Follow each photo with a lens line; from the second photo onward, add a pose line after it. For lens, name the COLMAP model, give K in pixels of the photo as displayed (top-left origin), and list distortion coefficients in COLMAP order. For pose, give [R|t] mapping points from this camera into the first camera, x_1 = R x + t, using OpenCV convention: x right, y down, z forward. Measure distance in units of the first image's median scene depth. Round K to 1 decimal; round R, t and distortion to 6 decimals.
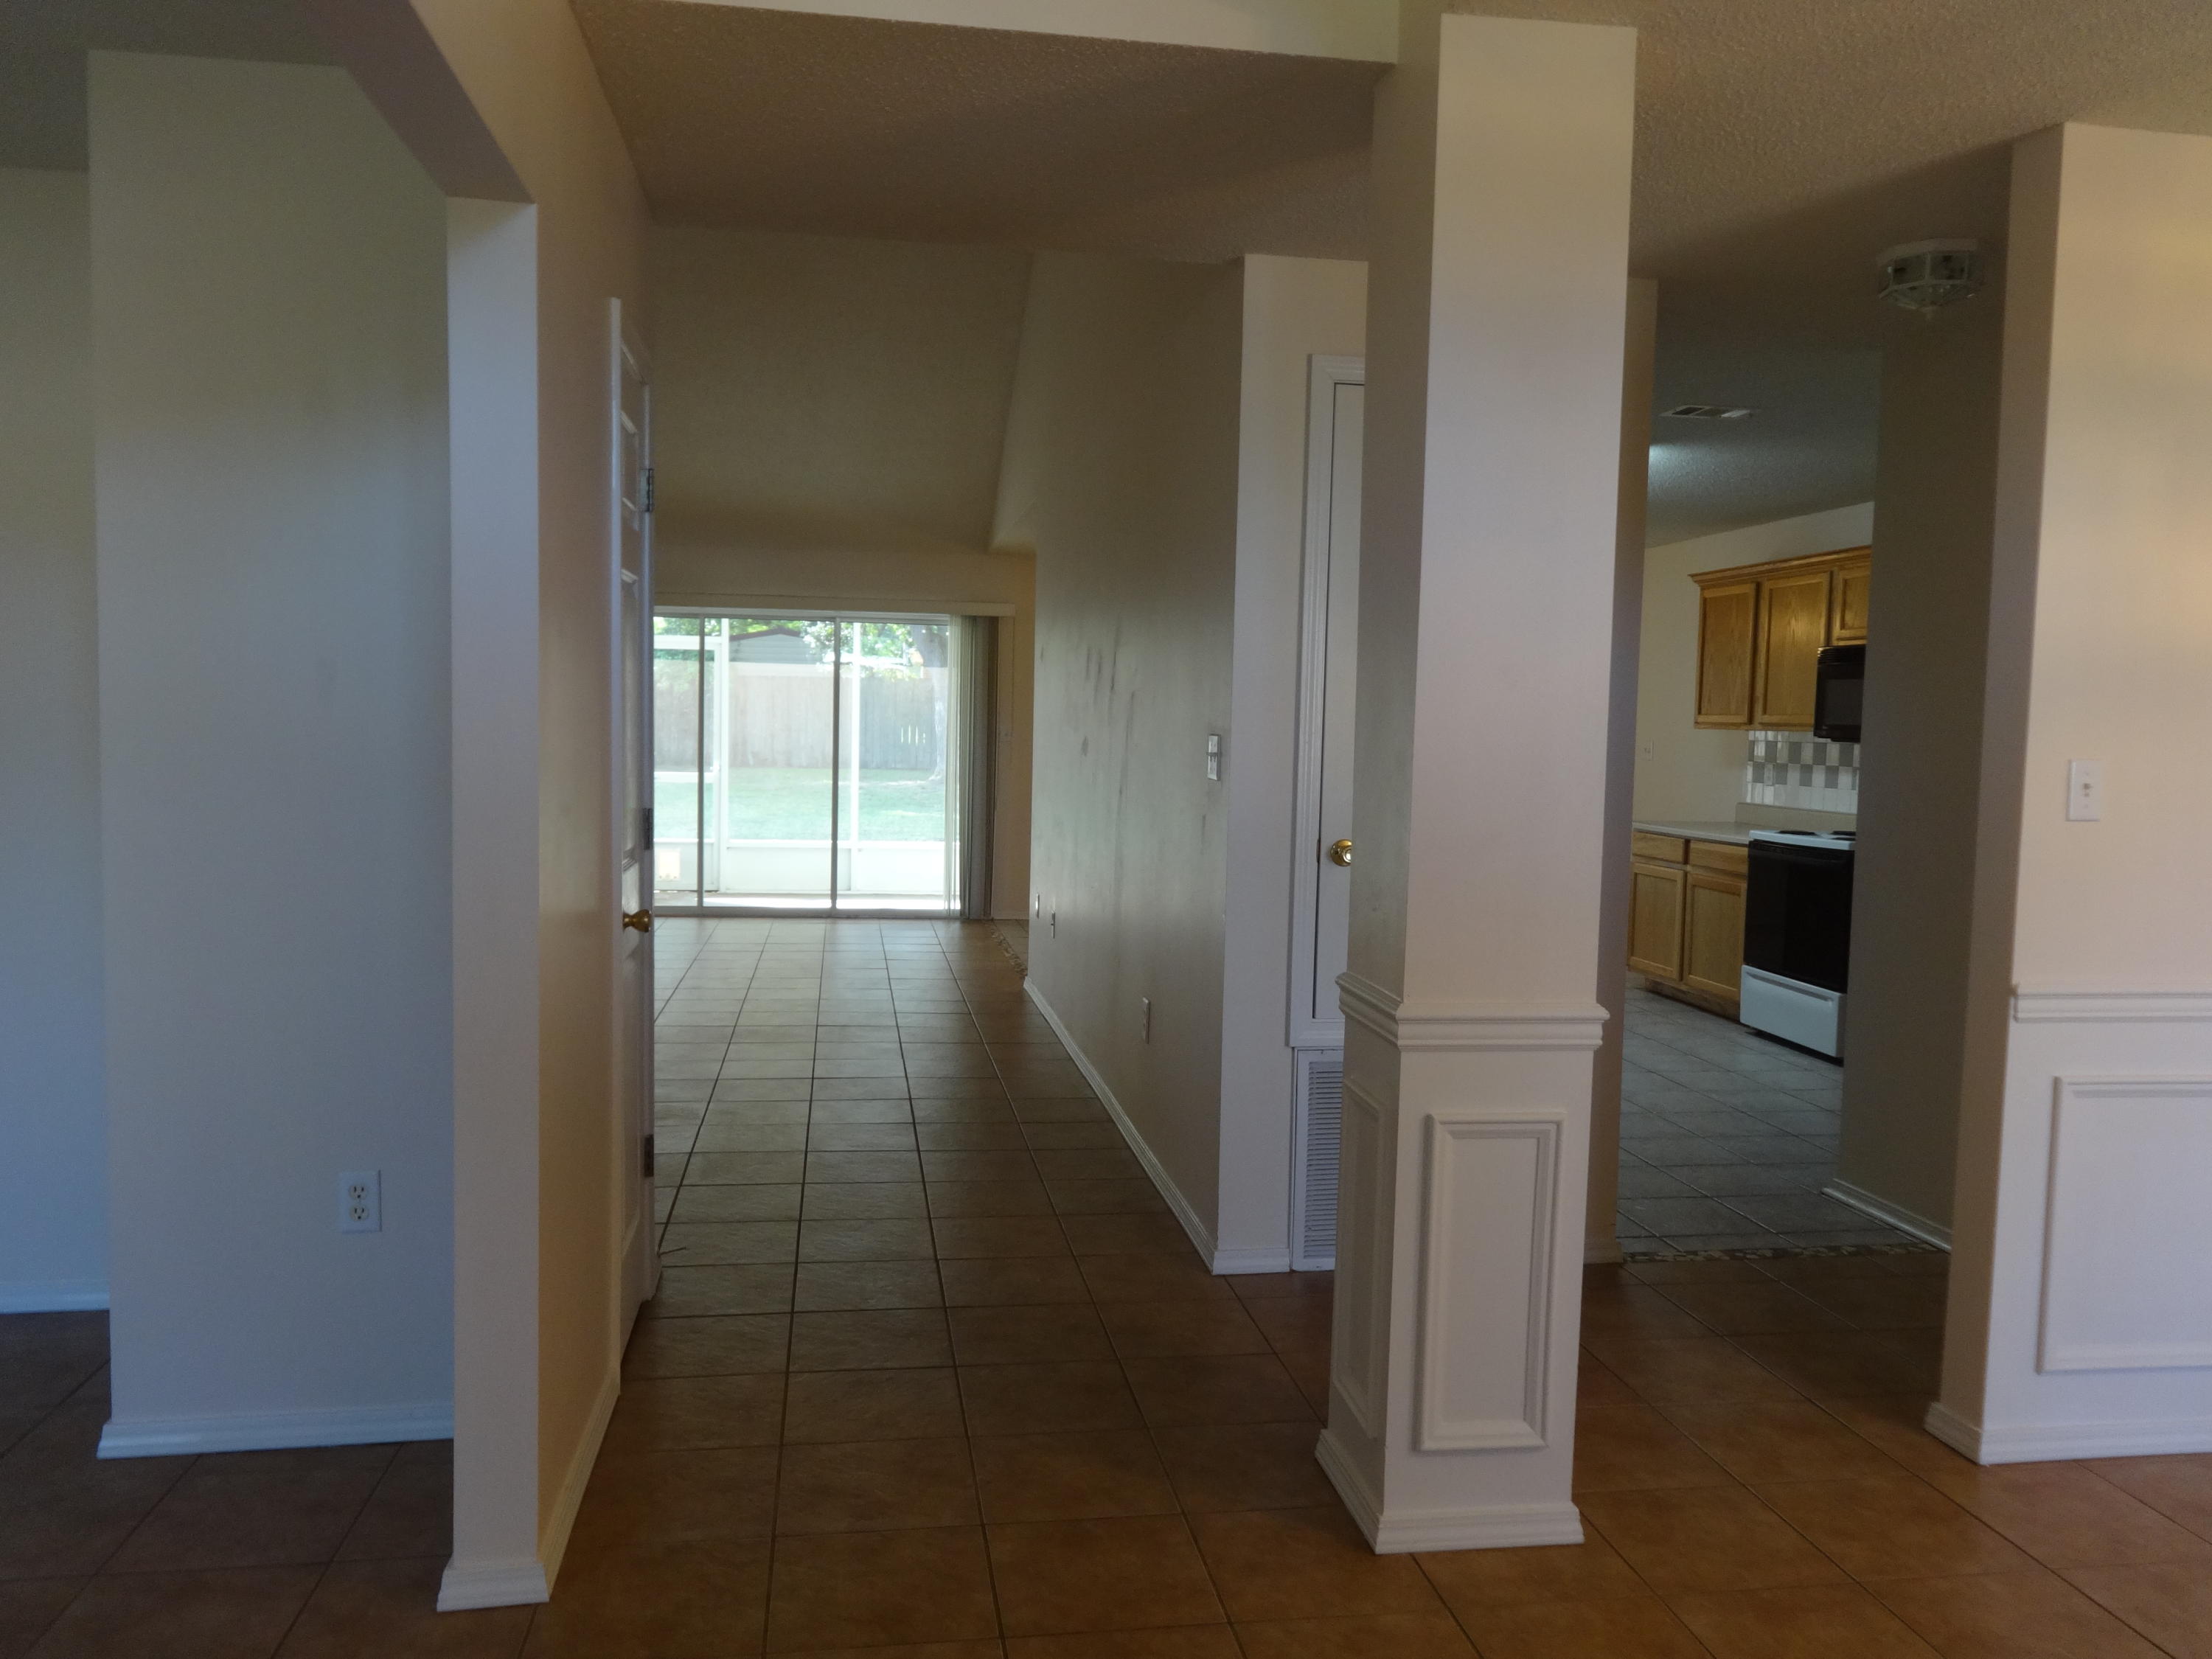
lens RADIAL K [[1667.5, 0, 1110.6], [0, 1667.5, 827.4], [0, 0, 1]] dist [0.002347, 0.005717]
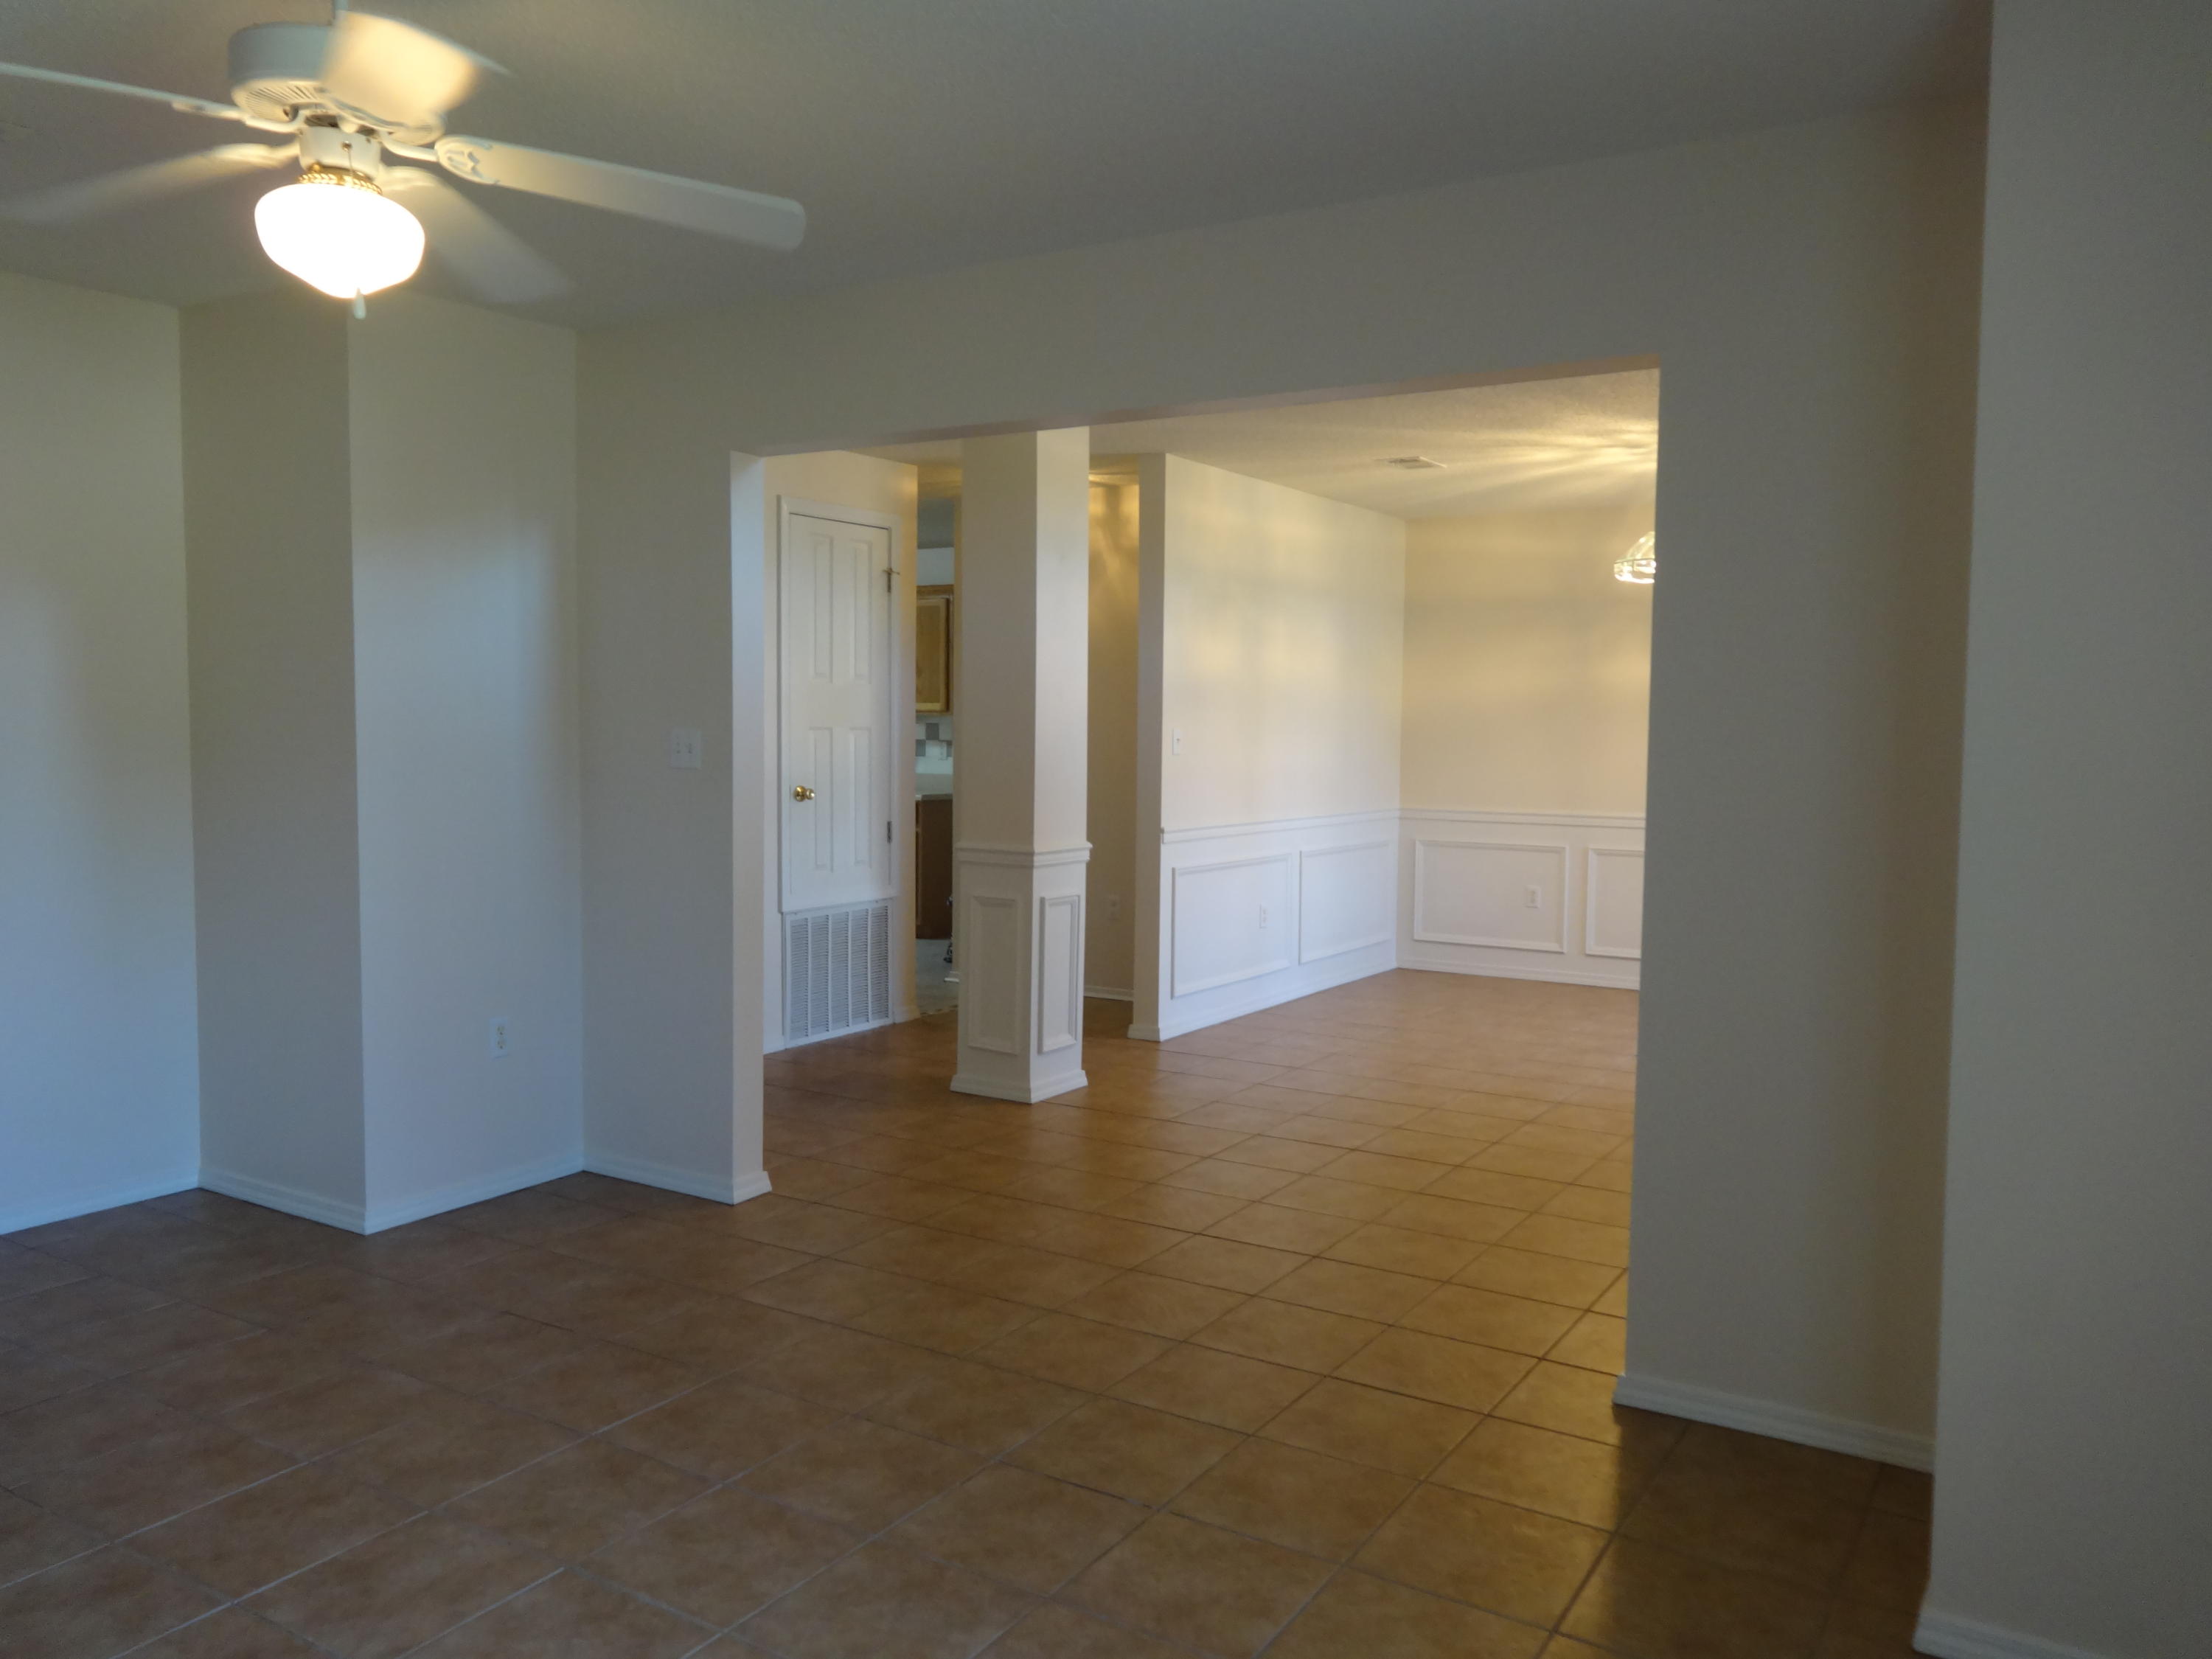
lens RADIAL K [[1667.5, 0, 1097.4], [0, 1667.5, 878.8], [0, 0, 1]] dist [0.002347, 0.005717]
pose [[0.660138, -0.088148, 0.745954, -1.228020], [0.055595, 0.996100, 0.068508, 0.002953], [-0.749084, -0.003753, 0.662464, -0.439917]]
